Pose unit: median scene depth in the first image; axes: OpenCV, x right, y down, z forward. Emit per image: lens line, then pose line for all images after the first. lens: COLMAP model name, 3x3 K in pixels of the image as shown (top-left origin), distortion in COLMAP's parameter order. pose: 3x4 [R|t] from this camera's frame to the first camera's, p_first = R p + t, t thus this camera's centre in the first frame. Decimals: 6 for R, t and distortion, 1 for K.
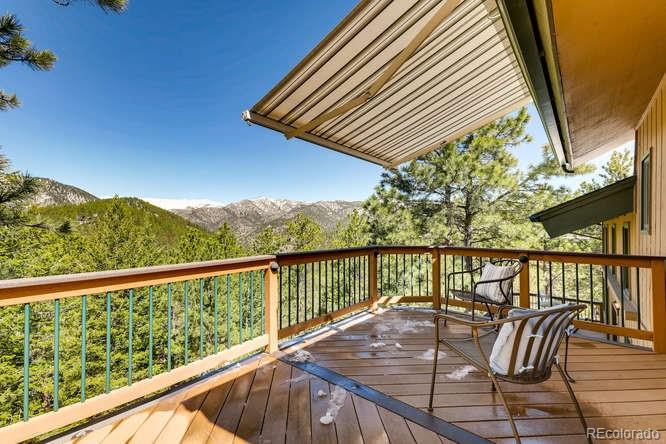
lens RADIAL K [[296.6, 0, 336.0], [0, 296.6, 223.3], [0, 0, 1]] dist [0.047089, -0.005750]
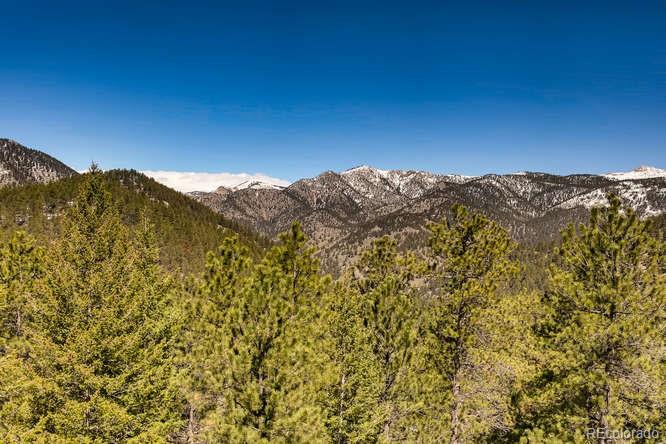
lens RADIAL K [[641.1, 0, 332.3], [0, 641.1, 222.6], [0, 0, 1]] dist [0.009750, 0.000000]
pose [[0.959581, 0.015038, -0.281030, -0.102969], [-0.014869, 0.999886, 0.002733, -0.017843], [0.281039, 0.001556, 0.959695, 0.206071]]
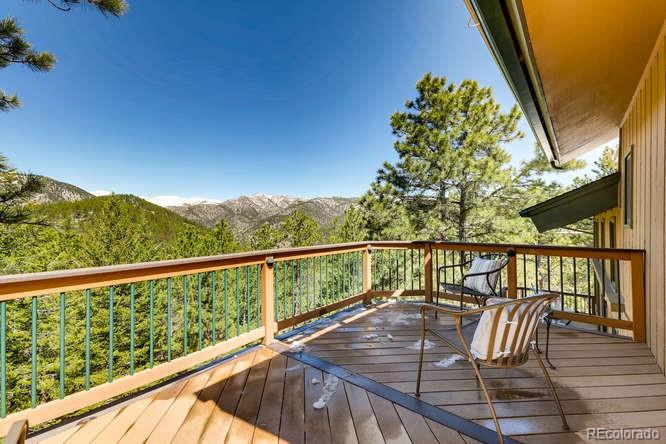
lens RADIAL K [[296.6, 0, 336.0], [0, 296.6, 220.4], [0, 0, 1]] dist [0.047089, -0.005750]
pose [[0.999950, -0.005306, 0.008450, 0.004297], [0.005278, 0.999981, 0.003339, 0.000101], [-0.008467, -0.003294, 0.999959, -0.010907]]
